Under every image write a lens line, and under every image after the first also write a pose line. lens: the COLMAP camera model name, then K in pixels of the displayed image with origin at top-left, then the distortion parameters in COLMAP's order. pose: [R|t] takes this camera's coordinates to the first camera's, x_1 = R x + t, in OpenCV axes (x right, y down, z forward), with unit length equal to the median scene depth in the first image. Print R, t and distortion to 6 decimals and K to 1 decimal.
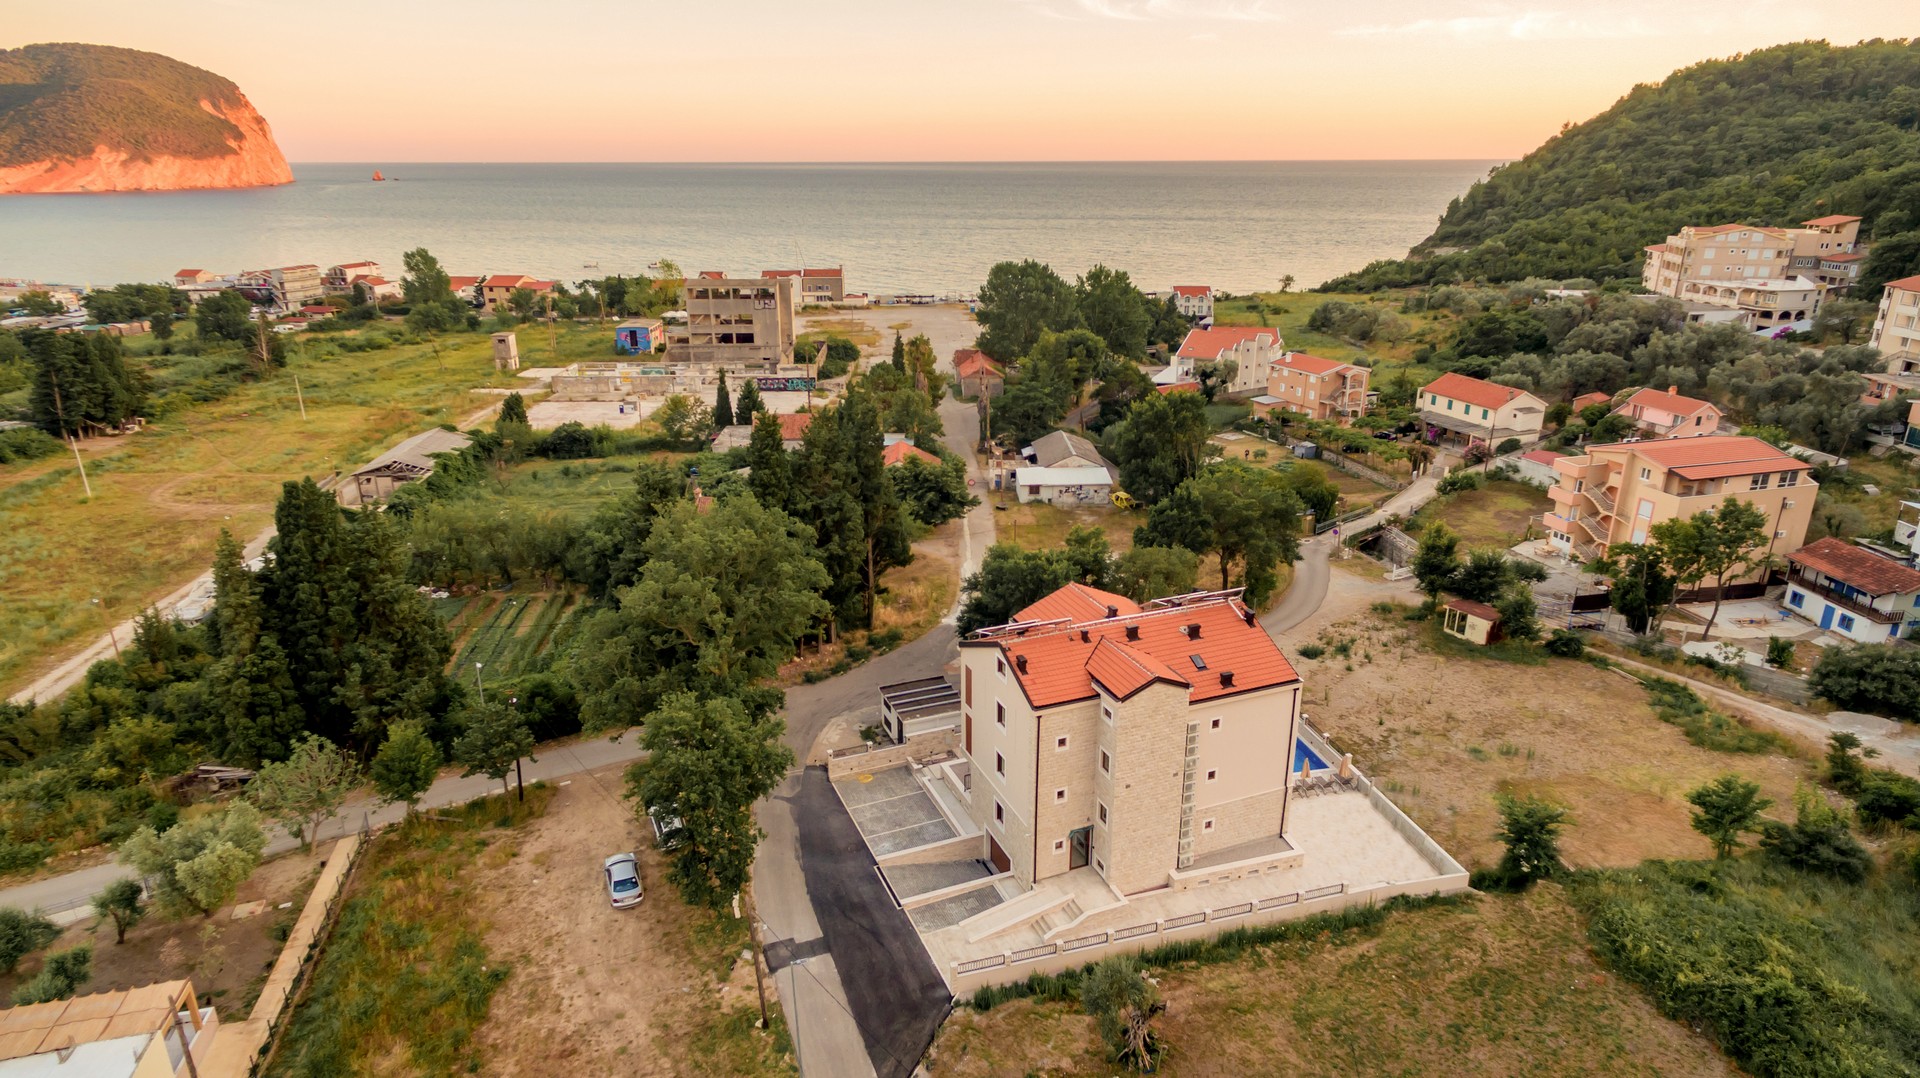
lens RADIAL K [[1095.3, 0, 961.0], [0, 1095.3, 544.4], [0, 0, 1]] dist [0.006409, 0.003353]
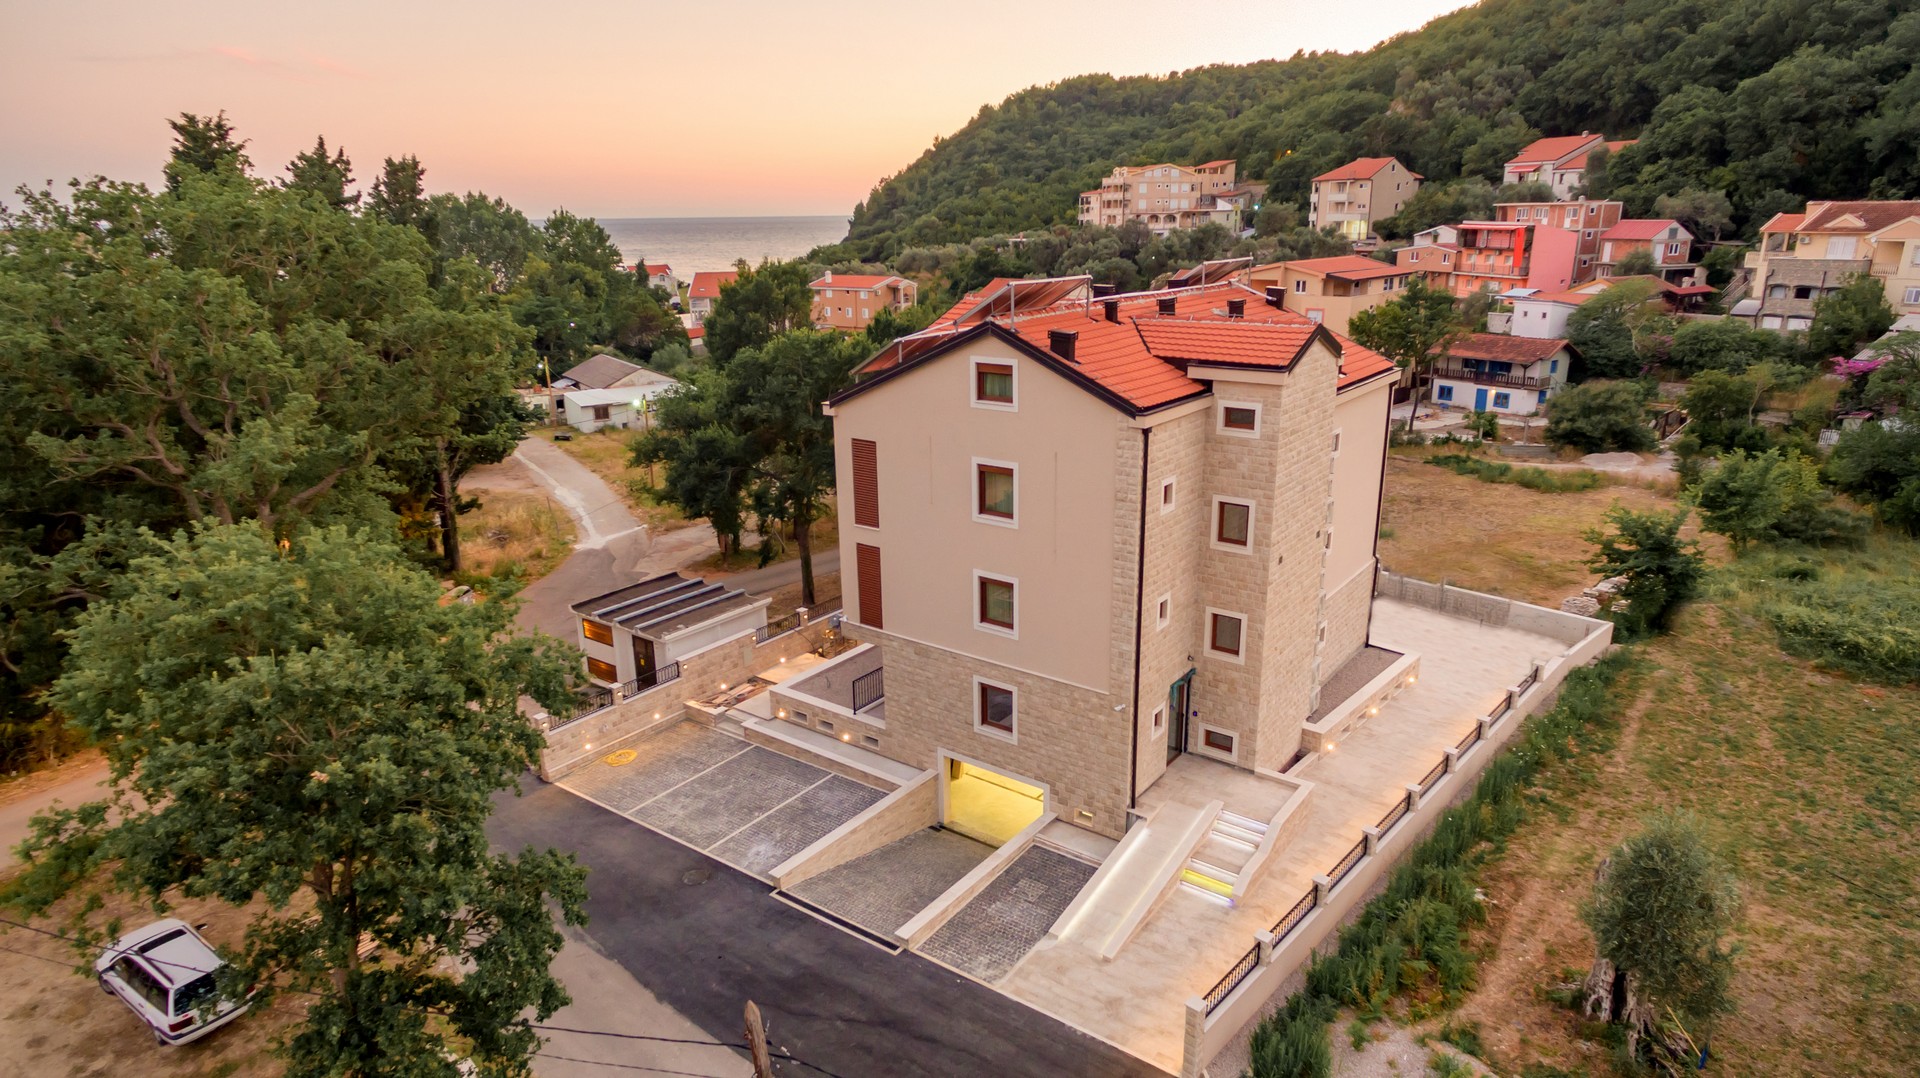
lens RADIAL K [[1095.3, 0, 961.8], [0, 1095.3, 536.5], [0, 0, 1]] dist [0.006409, 0.003353]
pose [[0.856396, -0.154550, 0.492647, -0.097873], [0.182424, 0.983182, -0.008680, 0.079922], [-0.483020, 0.097304, 0.870186, 0.266040]]
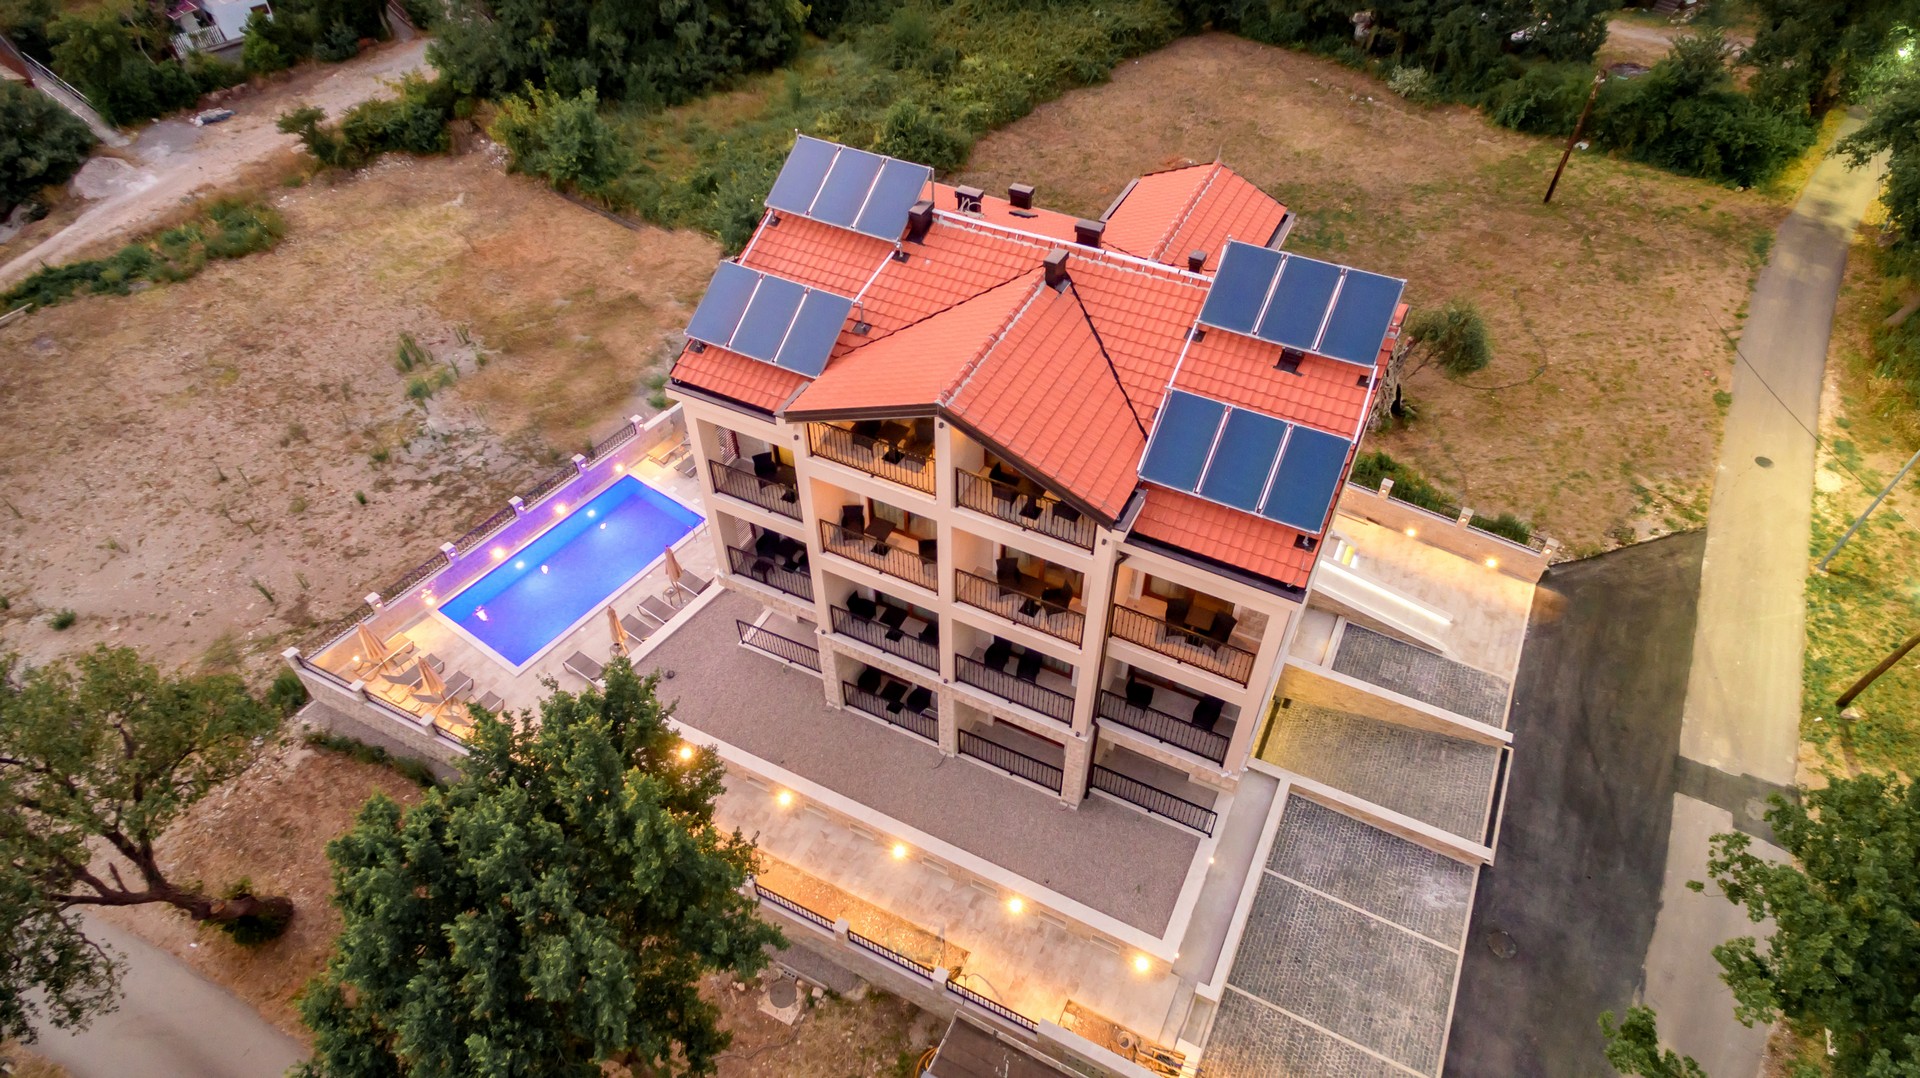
lens RADIAL K [[1095.3, 0, 967.6], [0, 1095.3, 528.8], [0, 0, 1]] dist [0.006409, 0.003353]
pose [[-0.654757, -0.532072, 0.536836, -0.050888], [0.257219, 0.511005, 0.820190, -0.106392], [-0.710726, 0.675110, -0.197725, 0.543662]]
